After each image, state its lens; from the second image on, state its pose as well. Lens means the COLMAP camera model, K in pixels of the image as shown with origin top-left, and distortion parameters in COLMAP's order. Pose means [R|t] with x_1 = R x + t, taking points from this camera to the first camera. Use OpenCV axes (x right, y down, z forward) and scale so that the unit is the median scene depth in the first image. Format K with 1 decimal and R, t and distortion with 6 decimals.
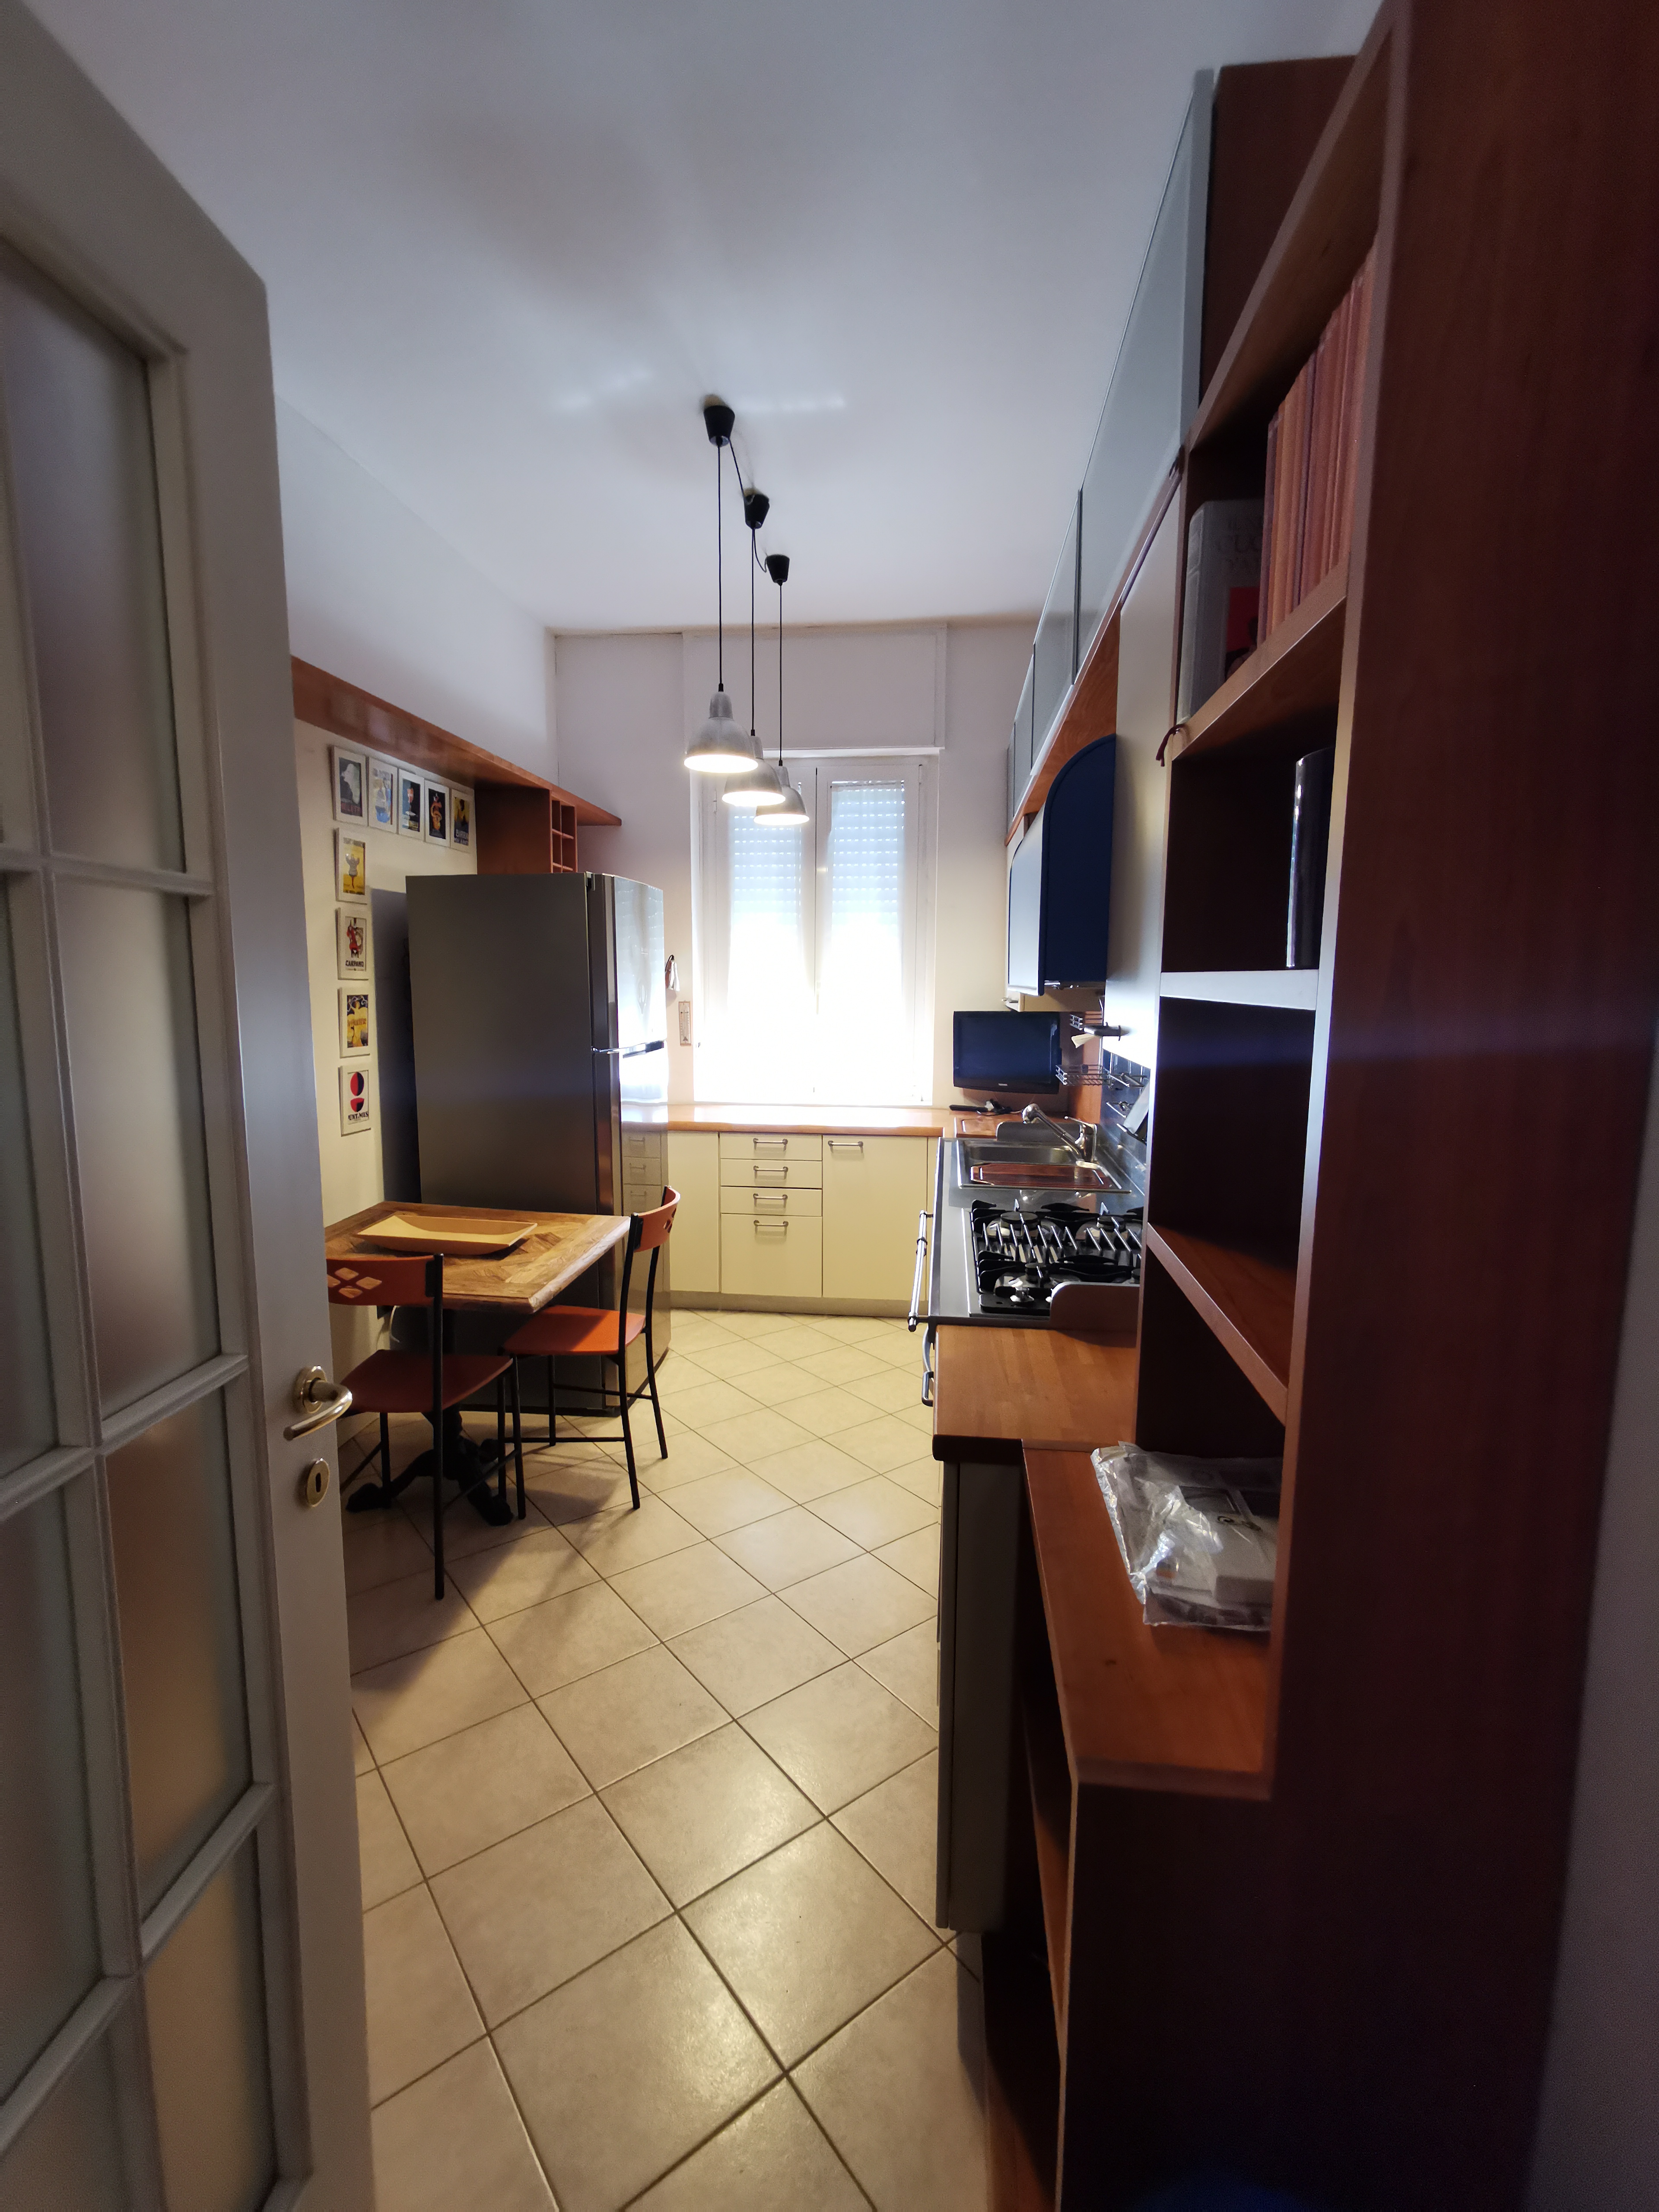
lens RADIAL K [[1019.3, 0, 826.6], [0, 1019.3, 1096.5], [0, 0, 1]] dist [-0.003681, 0.009242]
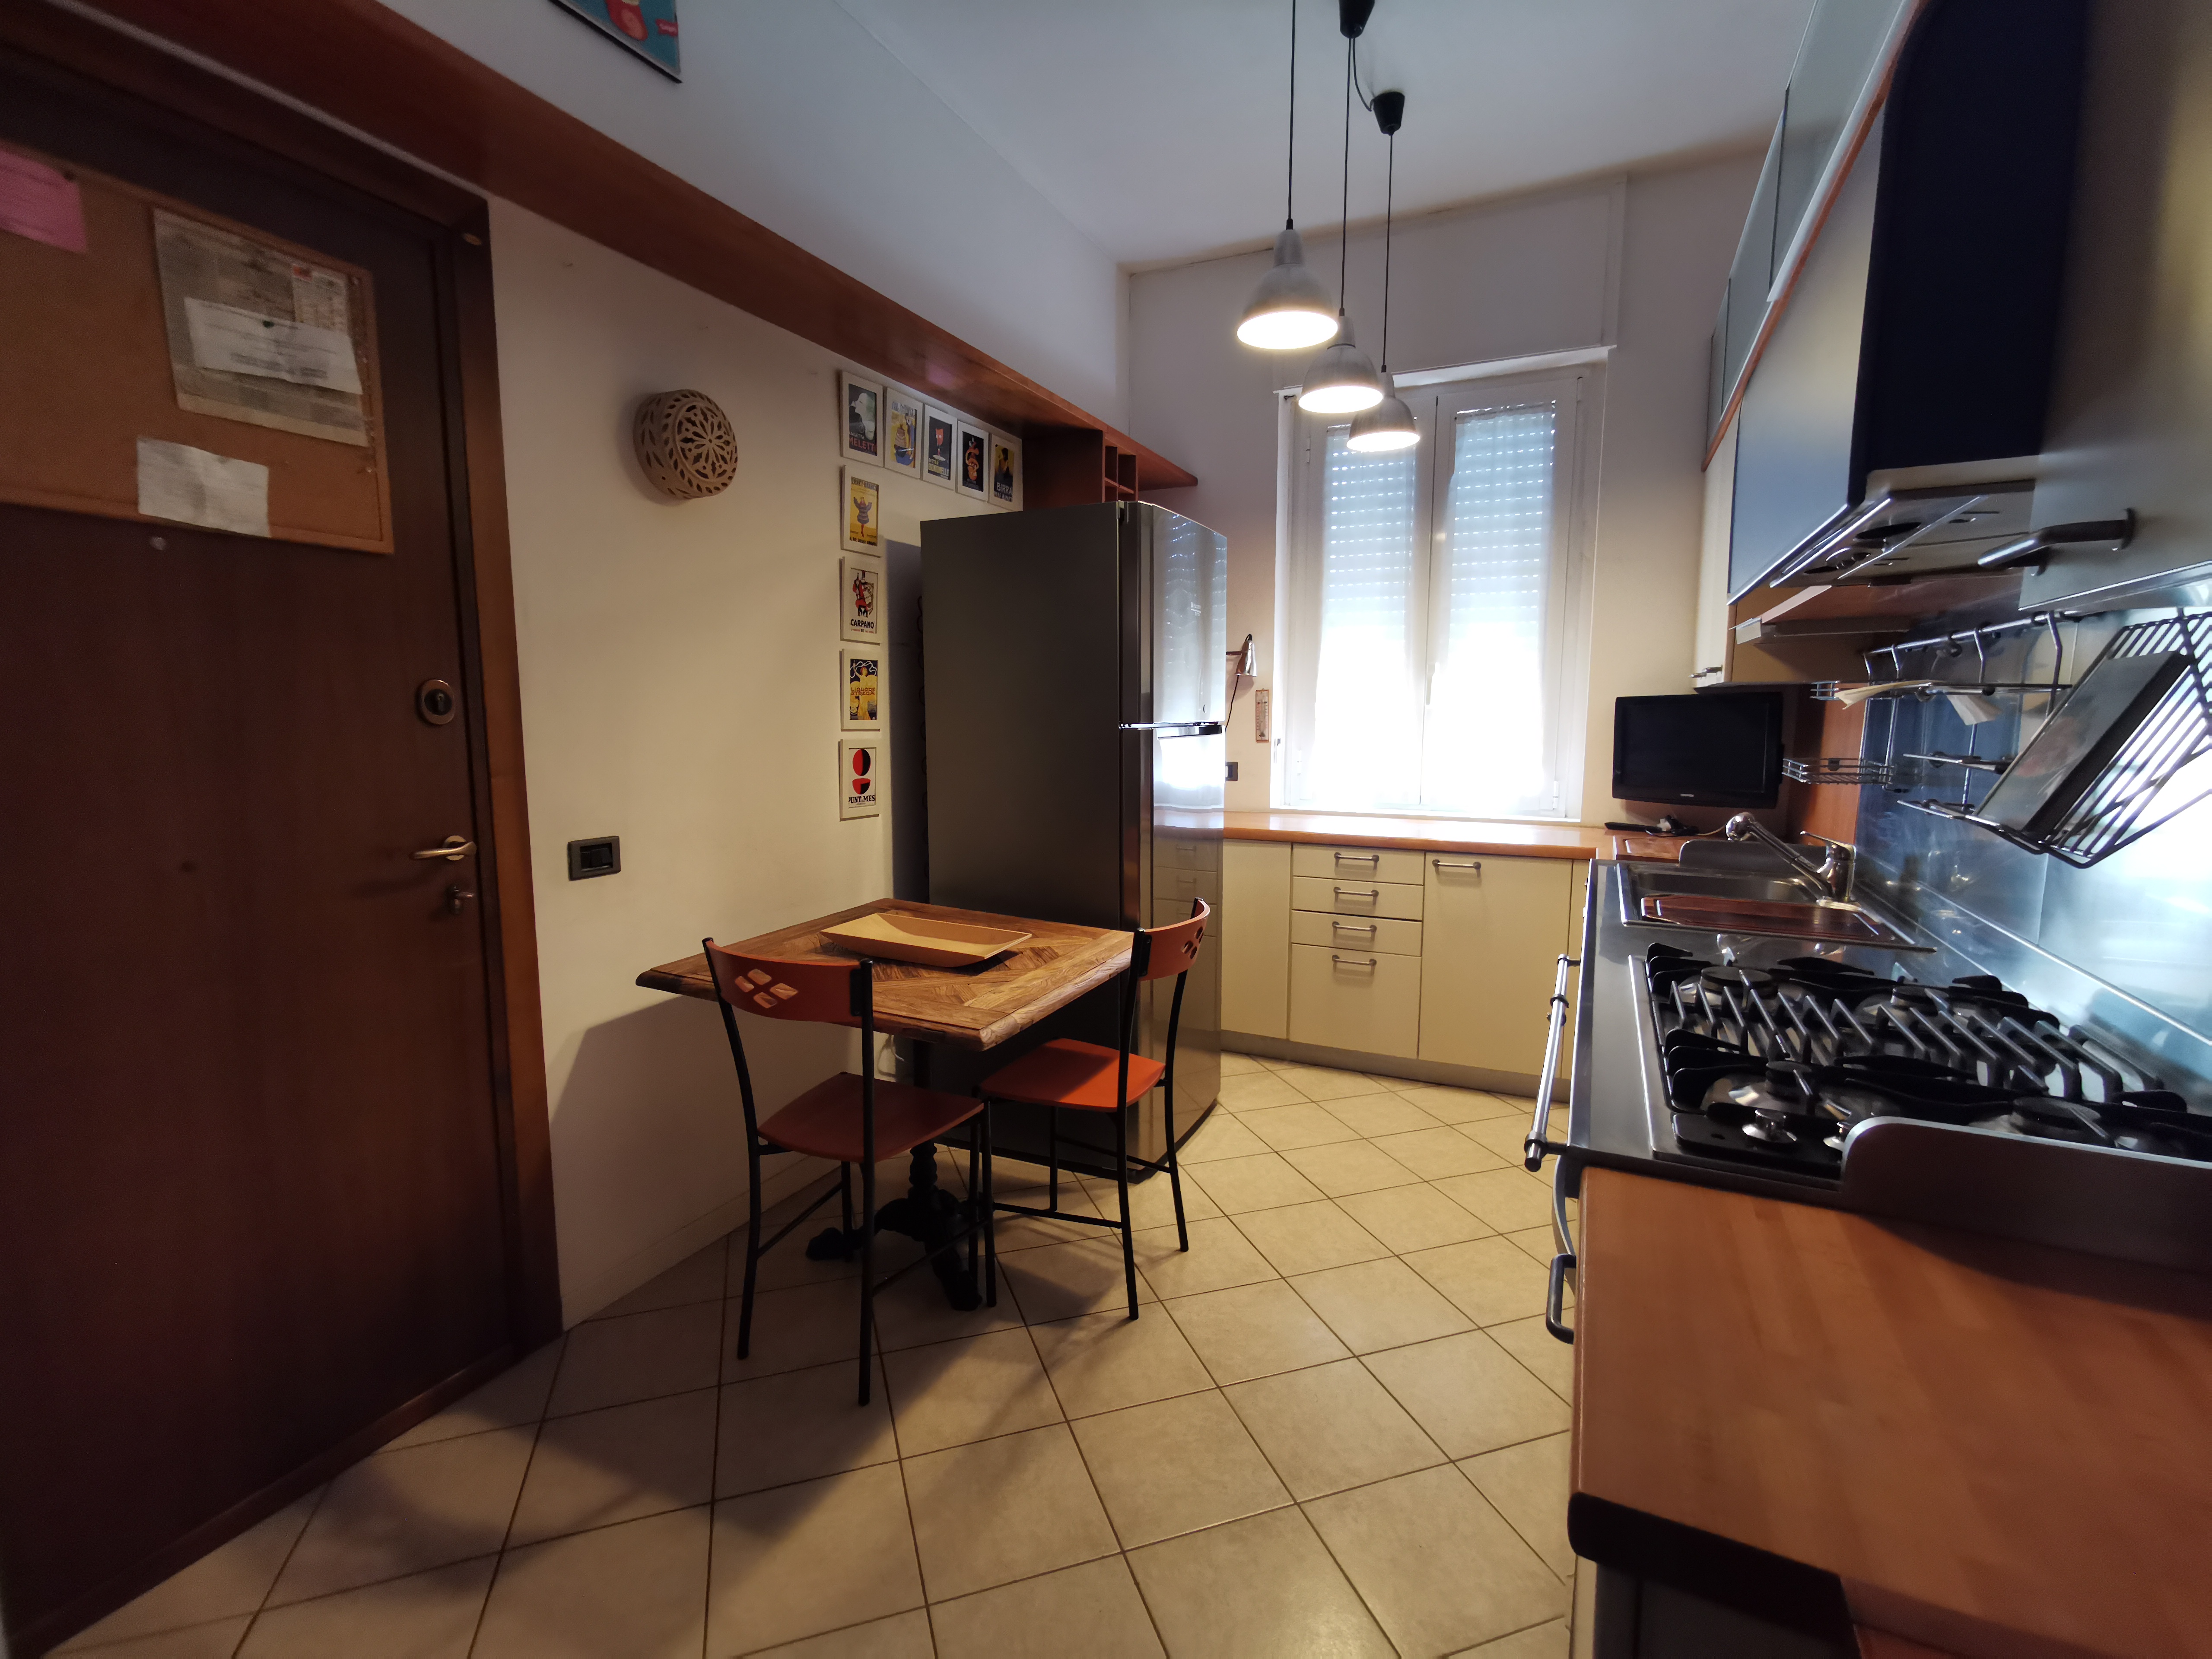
lens RADIAL K [[1019.3, 0, 1104.8], [0, 1019.3, 829.4], [0, 0, 1]] dist [-0.003681, 0.009242]
pose [[0.945424, 0.035930, -0.323854, 0.019207], [-0.035731, 0.999340, 0.006563, 0.028147], [0.323876, 0.005367, 0.946084, 0.210069]]
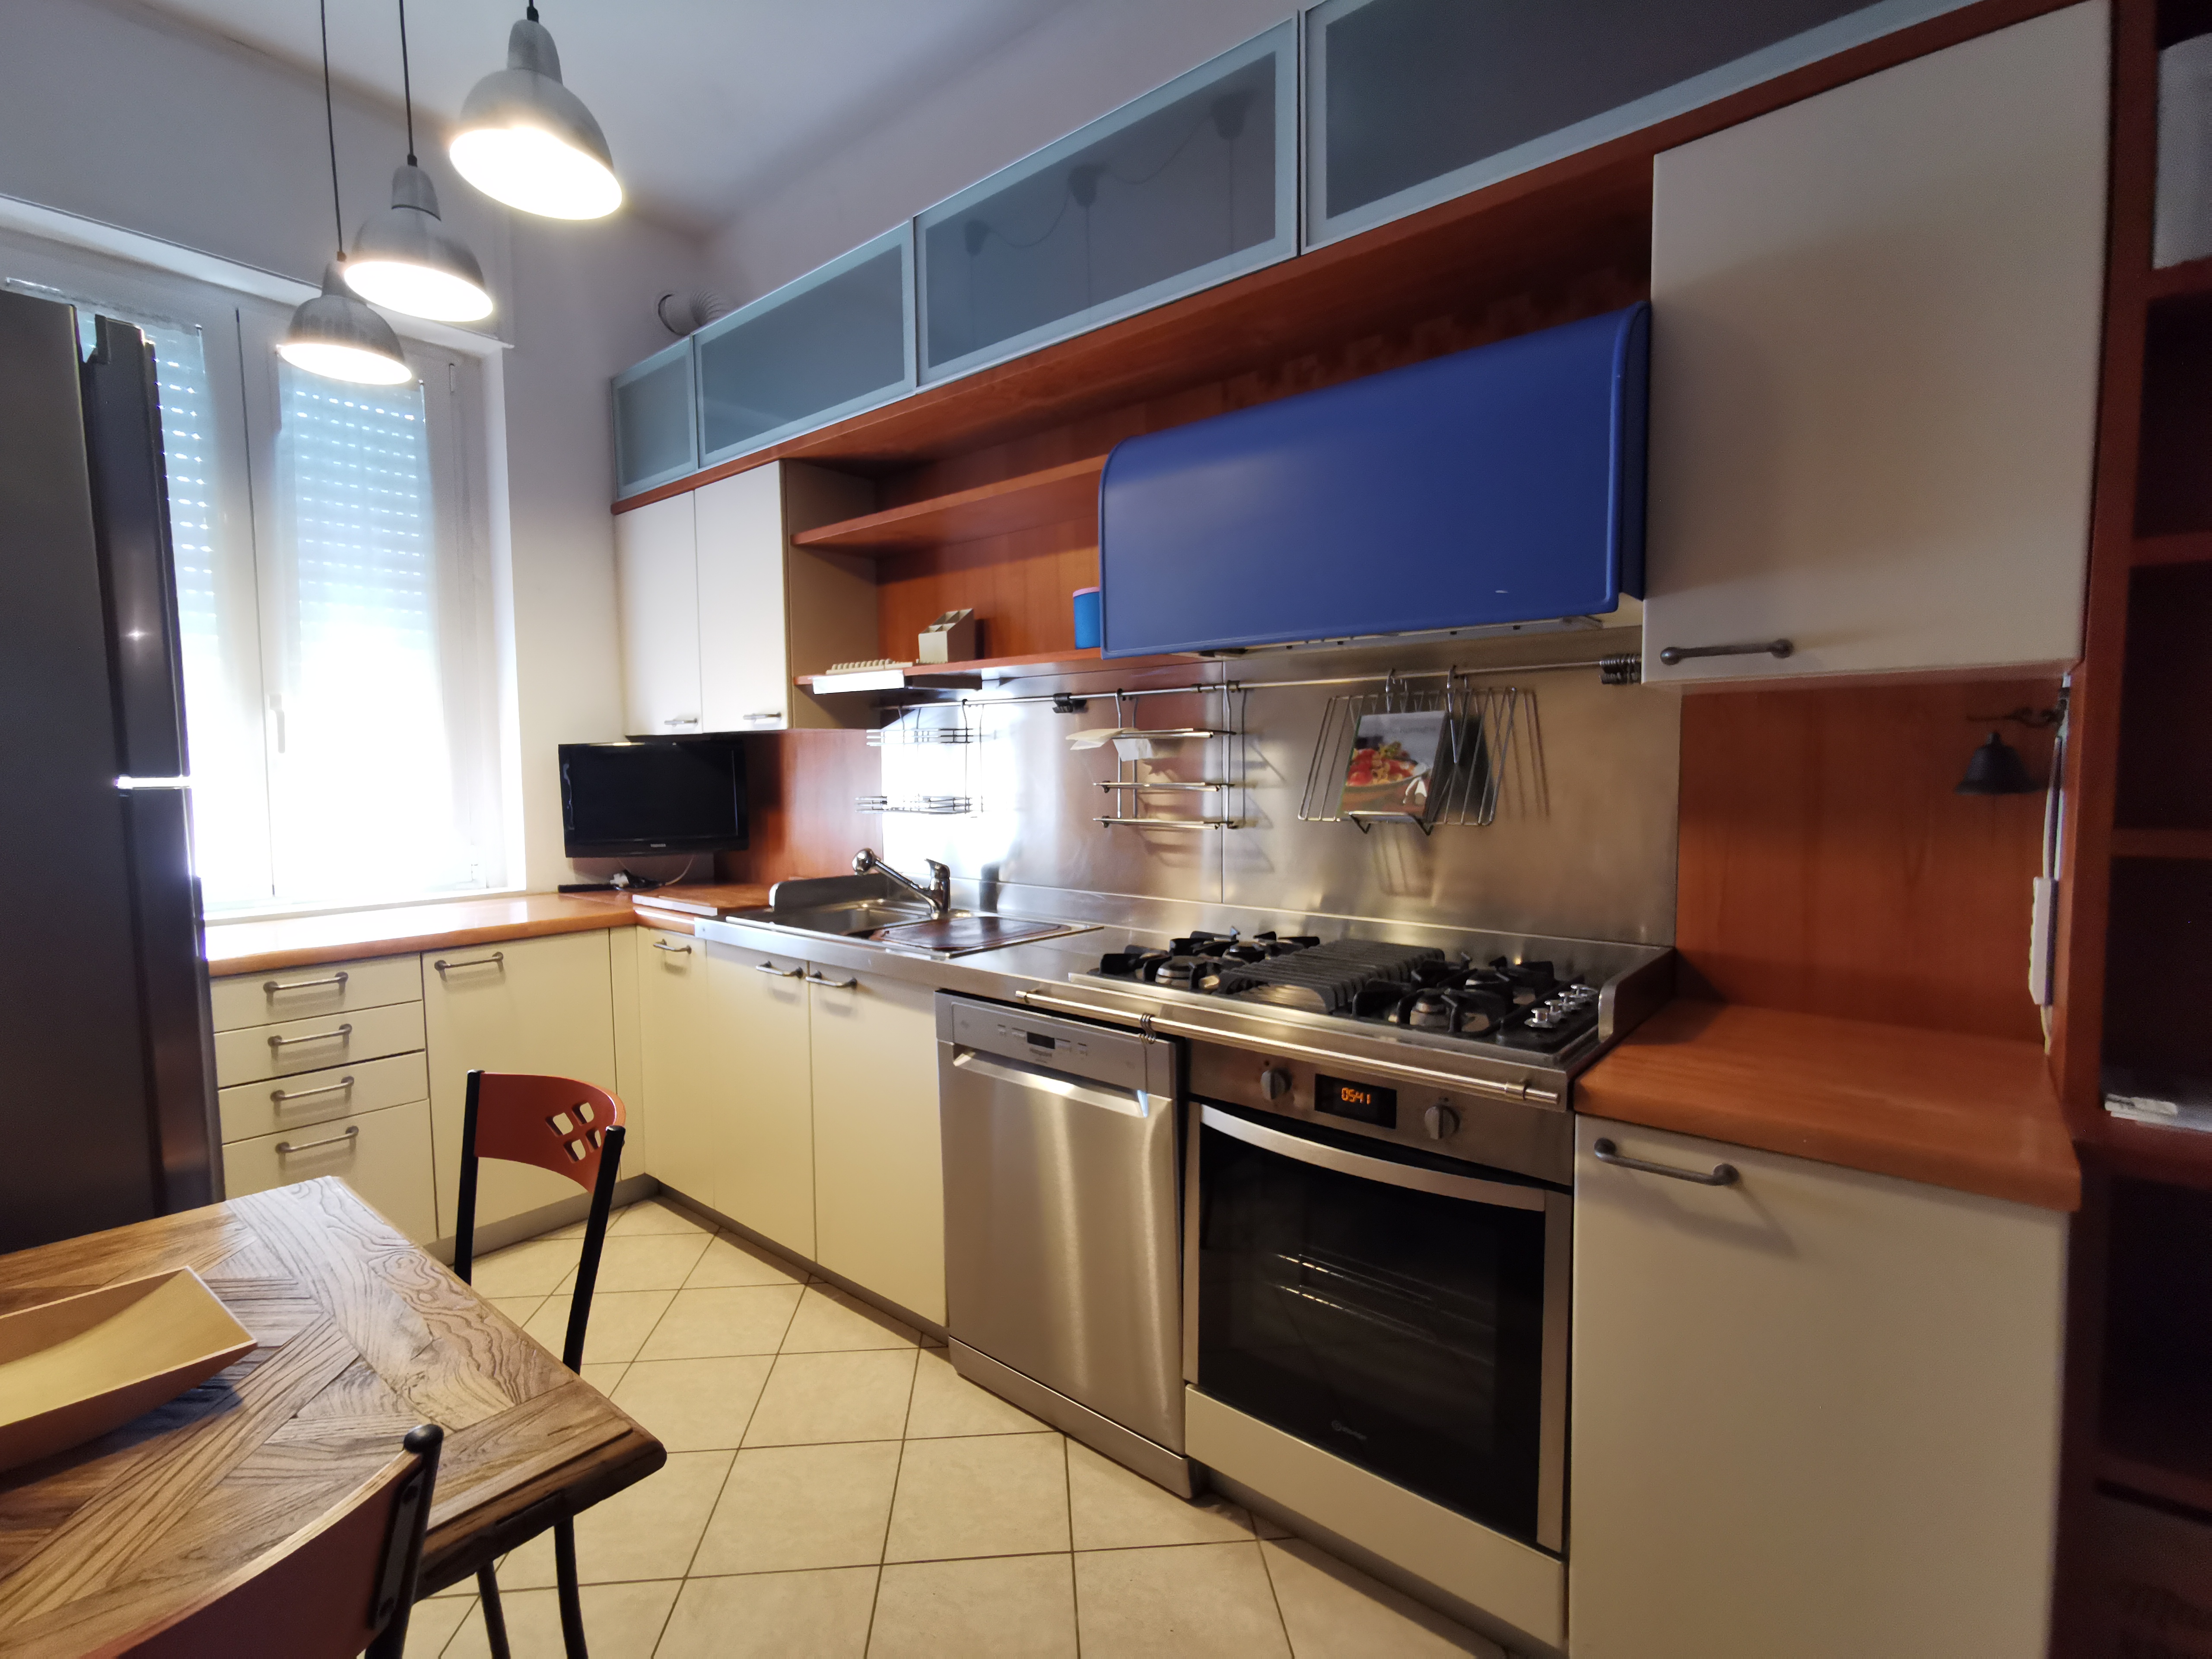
lens RADIAL K [[1019.3, 0, 1084.9], [0, 1019.3, 828.0], [0, 0, 1]] dist [-0.003681, 0.009242]
pose [[0.549158, -0.061969, 0.833418, -0.314799], [0.108198, 0.994126, 0.002625, 0.008088], [-0.828685, 0.088733, 0.552637, 0.438466]]
